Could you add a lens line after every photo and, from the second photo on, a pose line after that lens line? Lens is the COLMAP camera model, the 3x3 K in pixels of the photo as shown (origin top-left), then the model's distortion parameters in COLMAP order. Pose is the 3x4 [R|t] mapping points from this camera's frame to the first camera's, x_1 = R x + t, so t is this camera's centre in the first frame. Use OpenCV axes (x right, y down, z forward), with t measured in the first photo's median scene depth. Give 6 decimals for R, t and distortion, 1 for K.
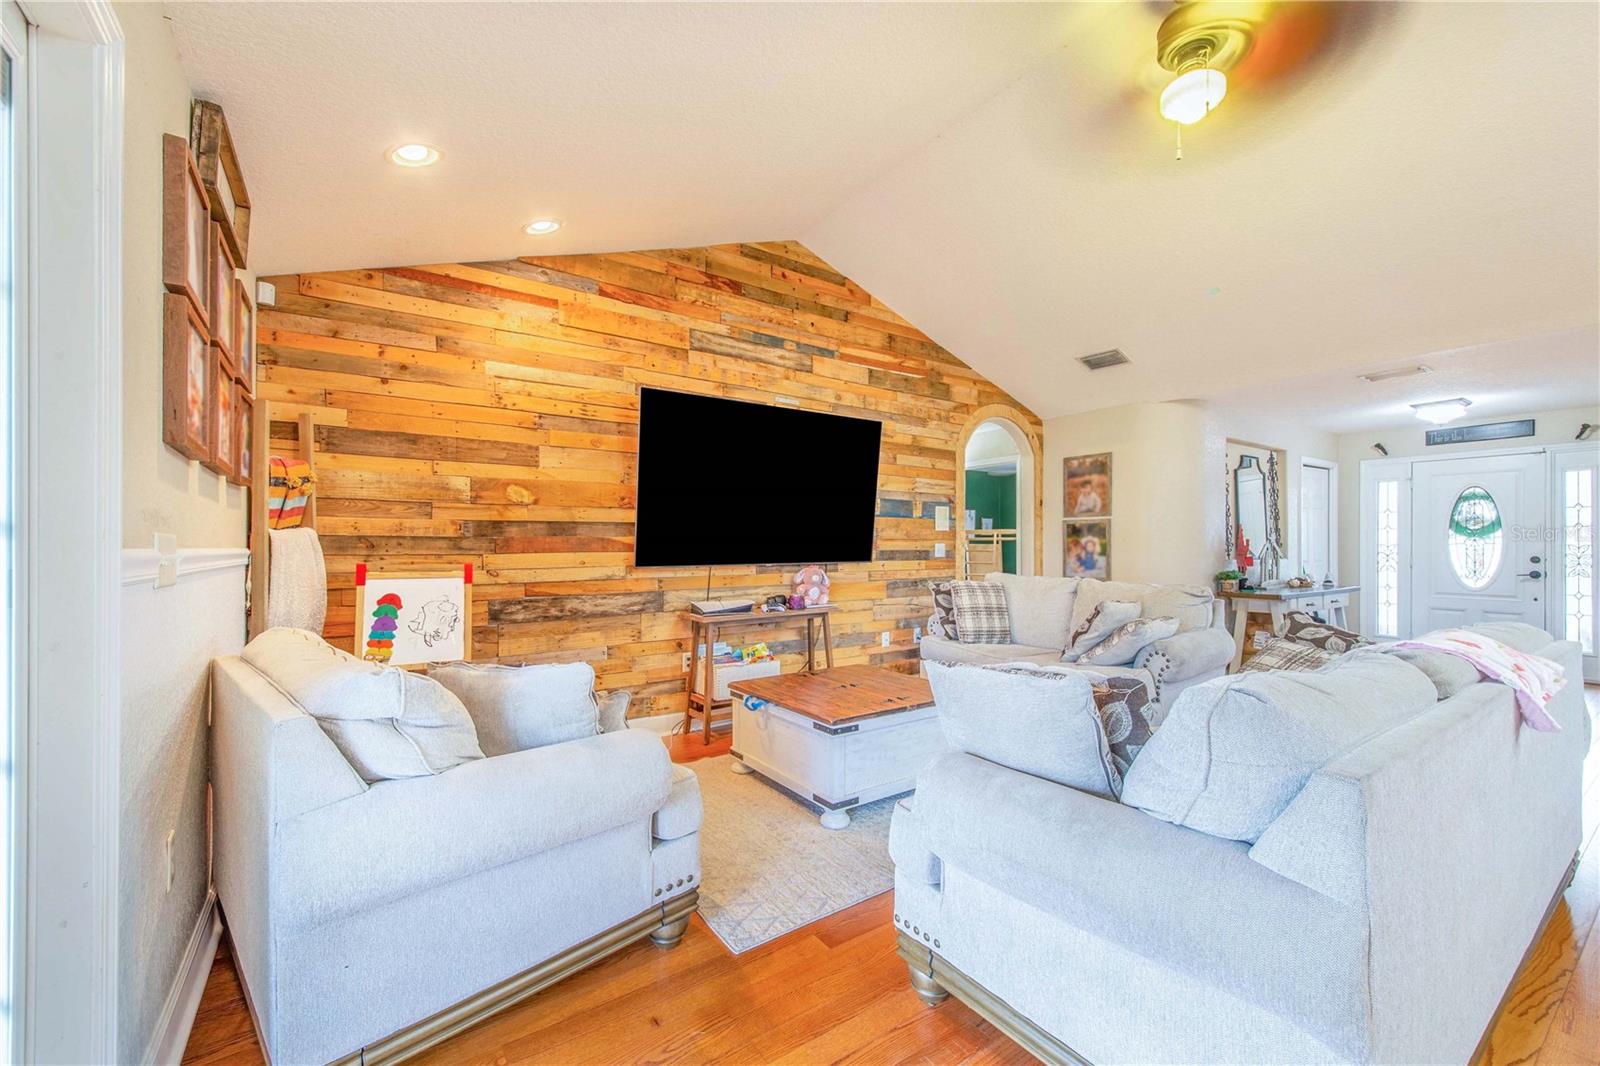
lens RADIAL K [[643.4, 0, 795.2], [0, 643.4, 550.7], [0, 0, 1]] dist [0.015254, -0.007640]
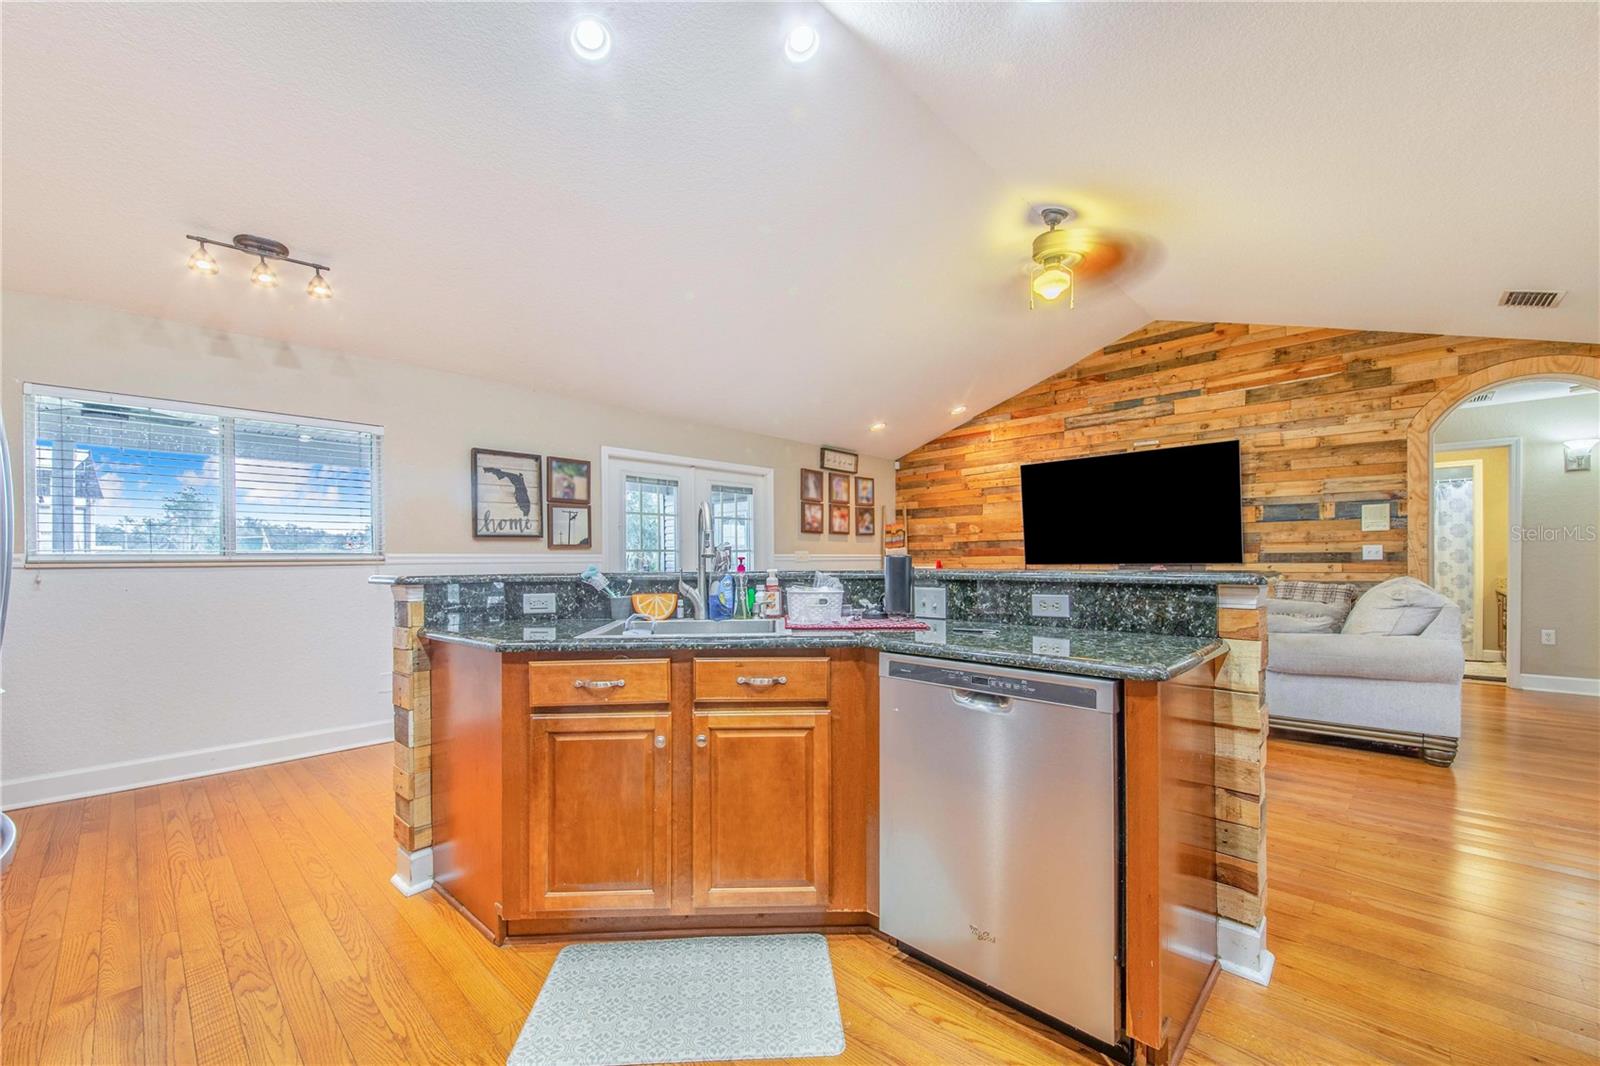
lens RADIAL K [[643.4, 0, 791.6], [0, 643.4, 565.7], [0, 0, 1]] dist [0.015254, -0.007640]
pose [[0.189356, 0.009059, -0.981867, 1.101180], [0.003842, 0.999943, 0.009967, 0.007079], [0.981901, -0.005660, 0.189311, 0.010563]]
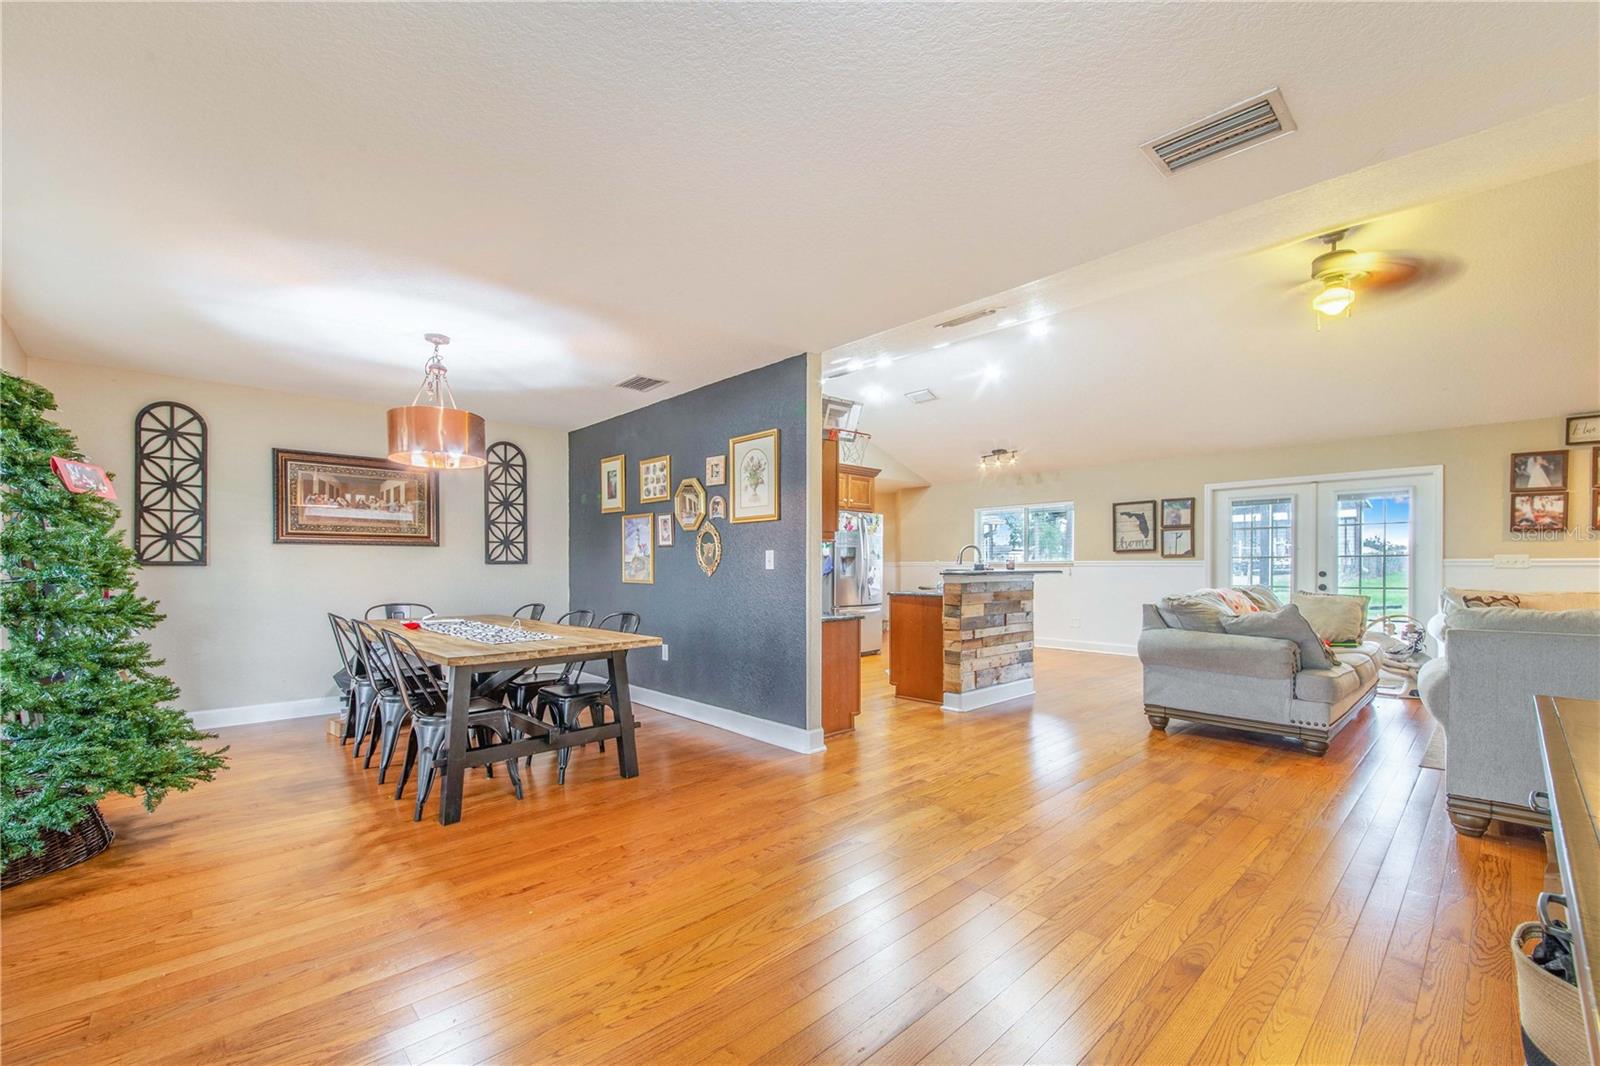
lens RADIAL K [[643.4, 0, 787.6], [0, 643.4, 568.5], [0, 0, 1]] dist [0.015254, -0.007640]
pose [[-0.991659, 0.002714, -0.128862, 1.174399], [0.001979, 0.999981, 0.005825, 0.005797], [0.128875, 0.005522, -0.991645, 1.297027]]
